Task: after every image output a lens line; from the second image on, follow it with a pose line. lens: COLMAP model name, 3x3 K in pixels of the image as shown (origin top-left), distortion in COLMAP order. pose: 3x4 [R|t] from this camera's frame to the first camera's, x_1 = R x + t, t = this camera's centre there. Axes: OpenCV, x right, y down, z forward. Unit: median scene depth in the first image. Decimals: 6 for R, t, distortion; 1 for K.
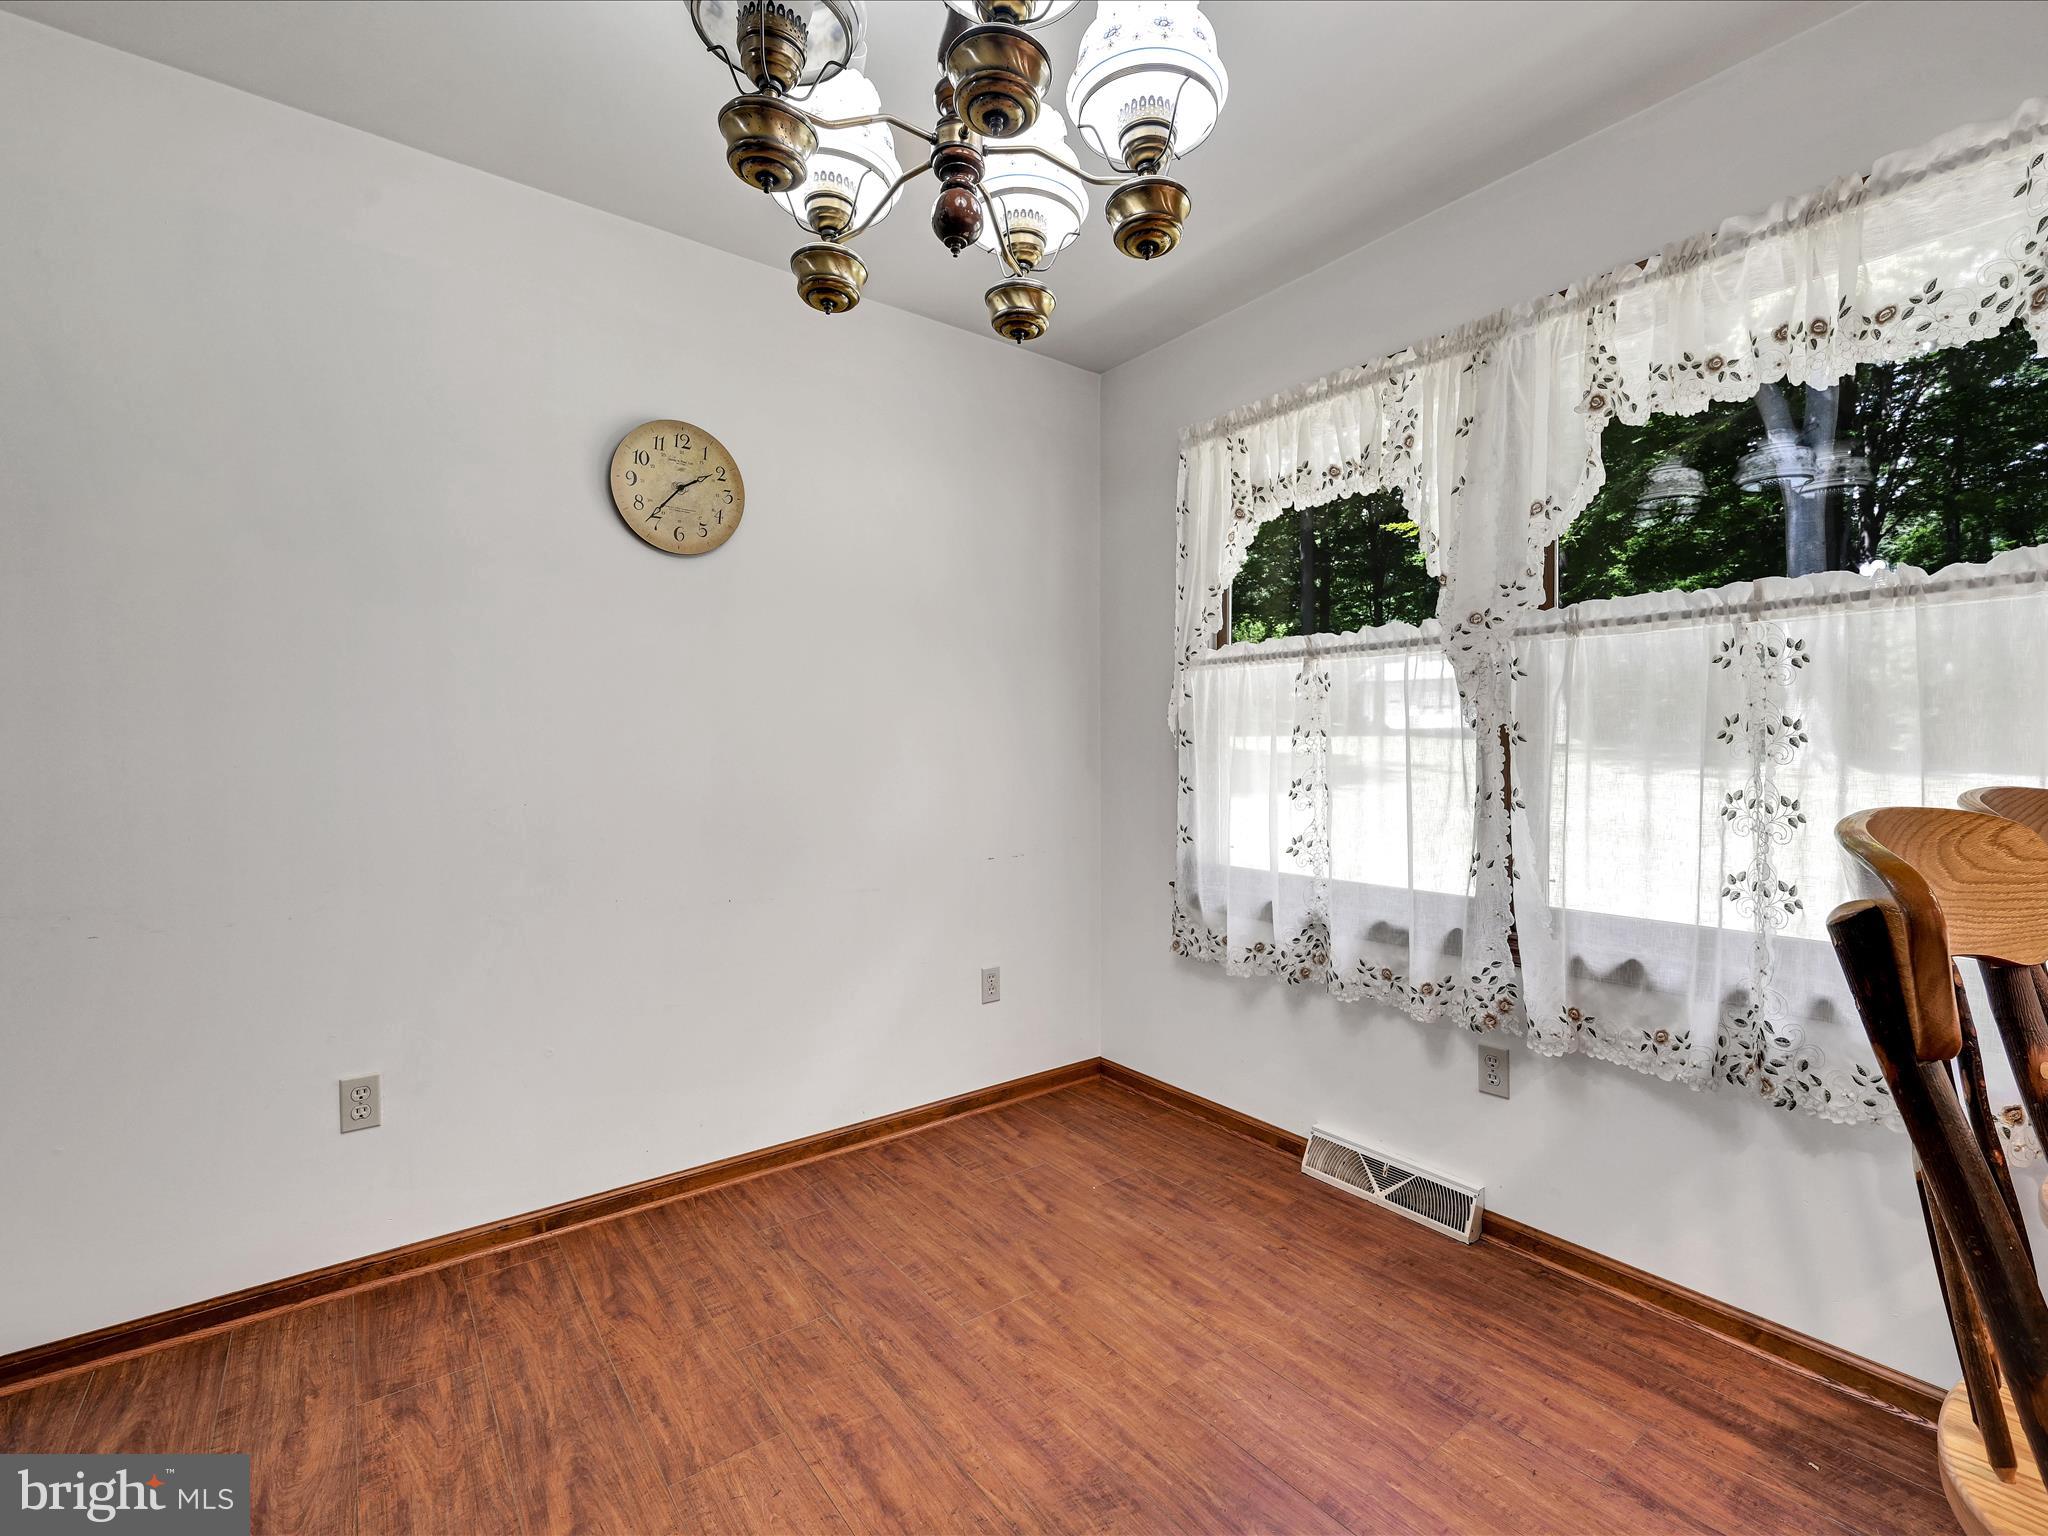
lens RADIAL K [[920.2, 0, 1022.4], [0, 920.2, 757.4], [0, 0, 1]] dist [-0.000092, 0.000217]
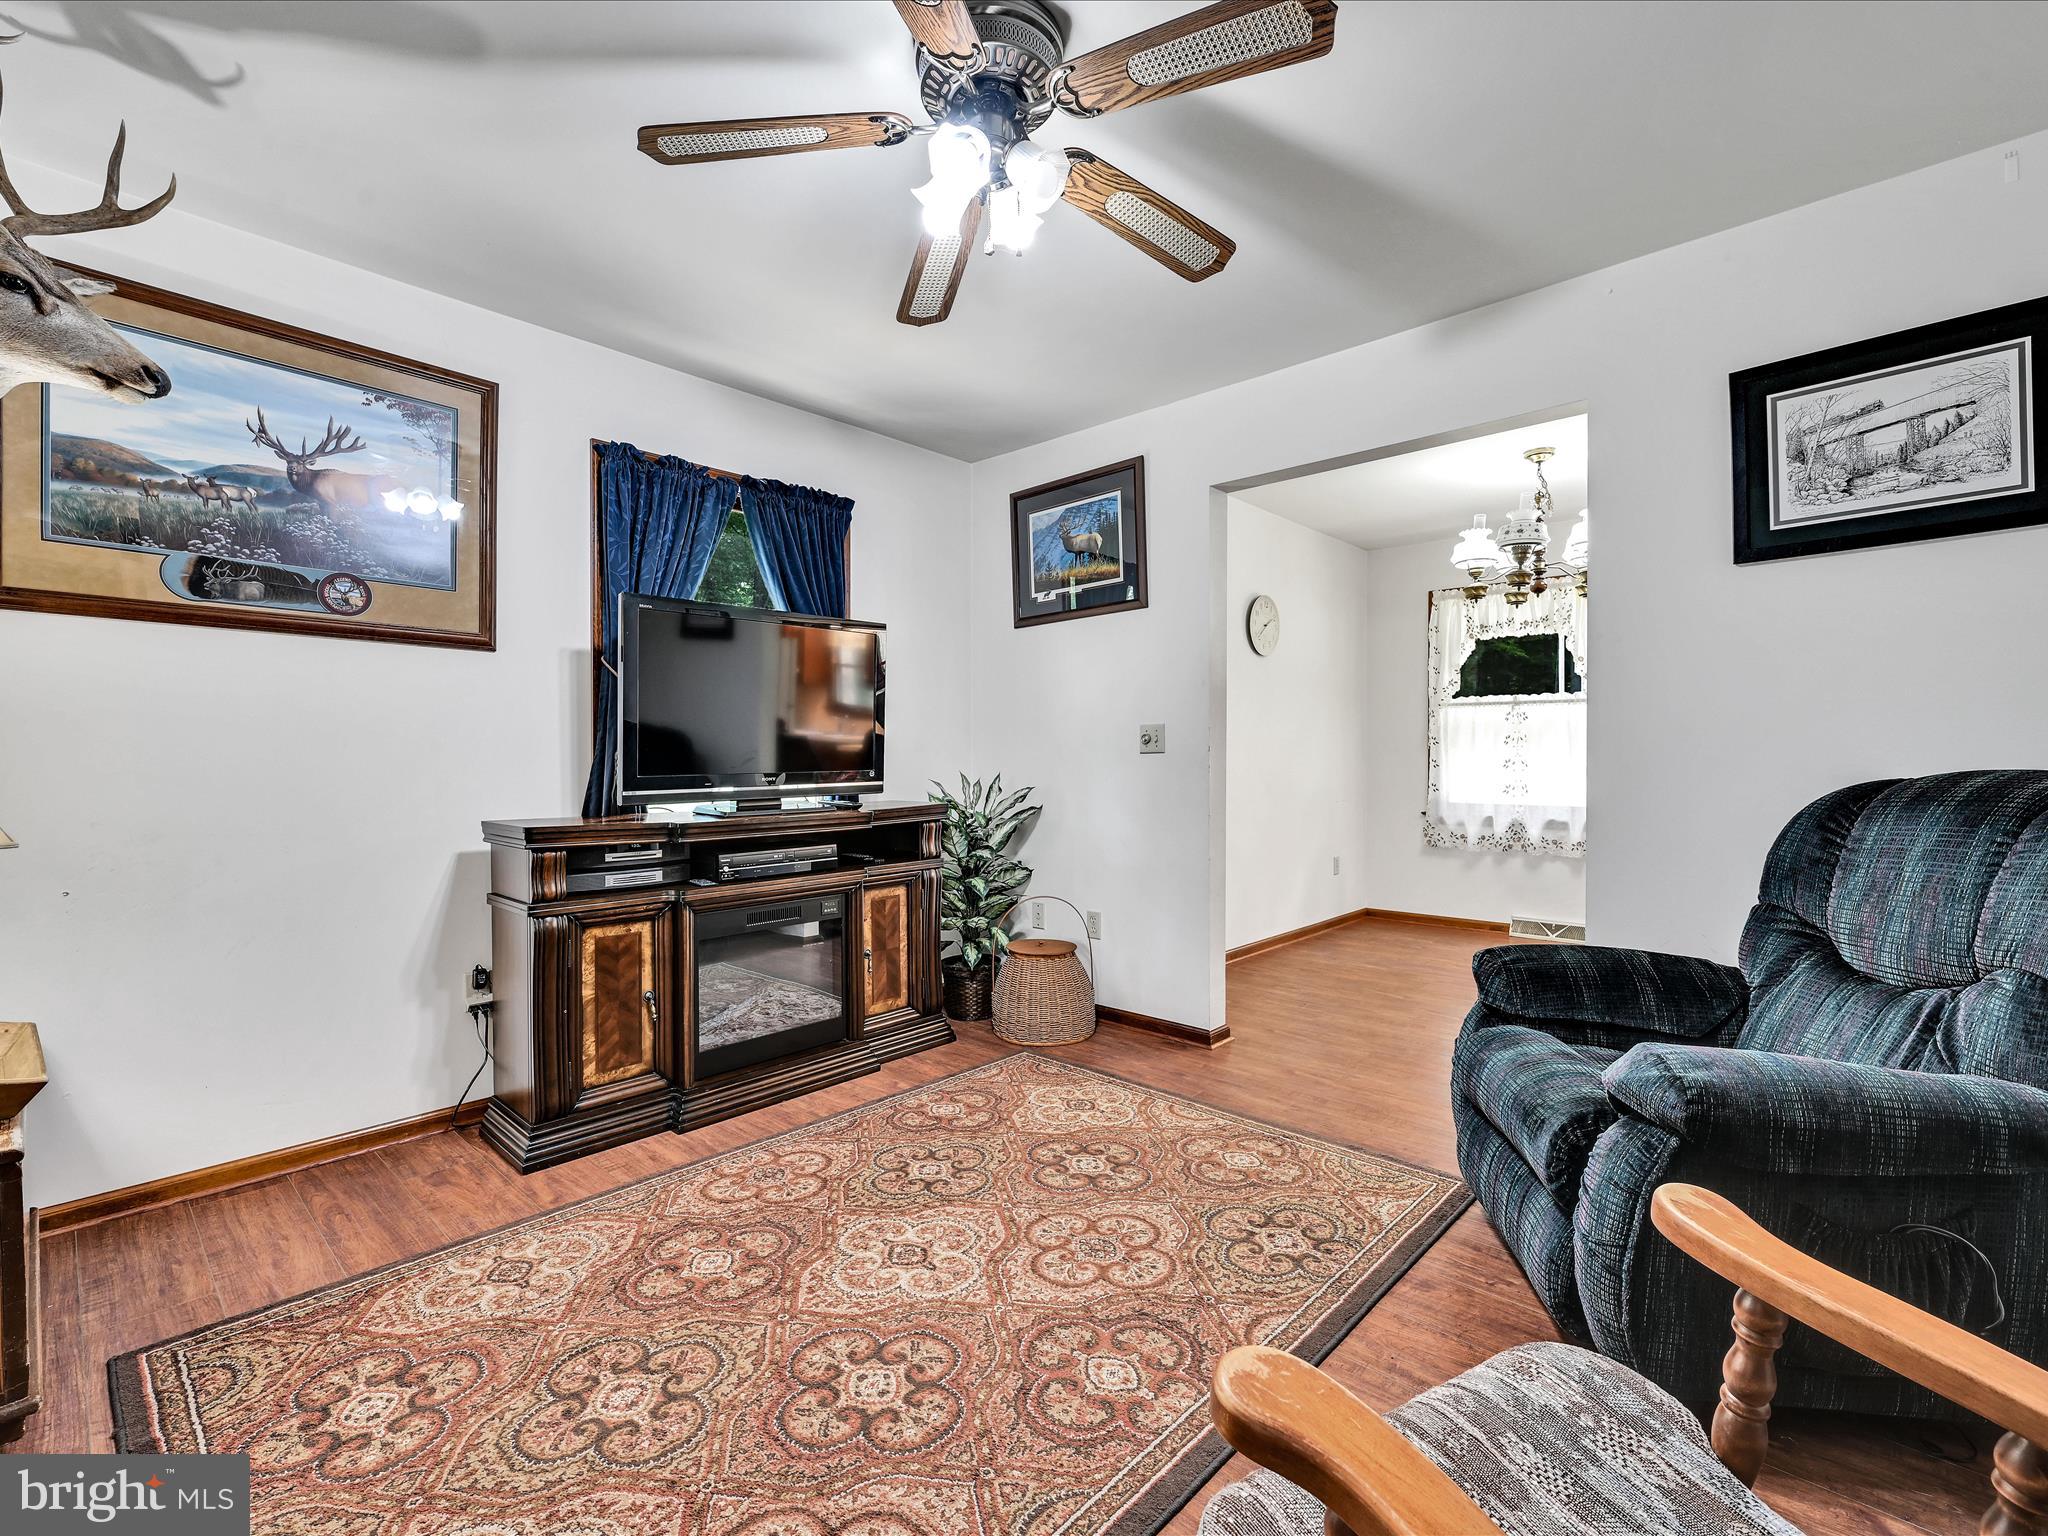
lens RADIAL K [[920.2, 0, 1025.6], [0, 920.2, 769.4], [0, 0, 1]] dist [-0.000092, 0.000217]
pose [[0.982325, -0.008954, 0.186967, -1.259490], [0.006779, 0.999902, 0.012271, 0.012244], [-0.187058, -0.010787, 0.982290, -0.966139]]
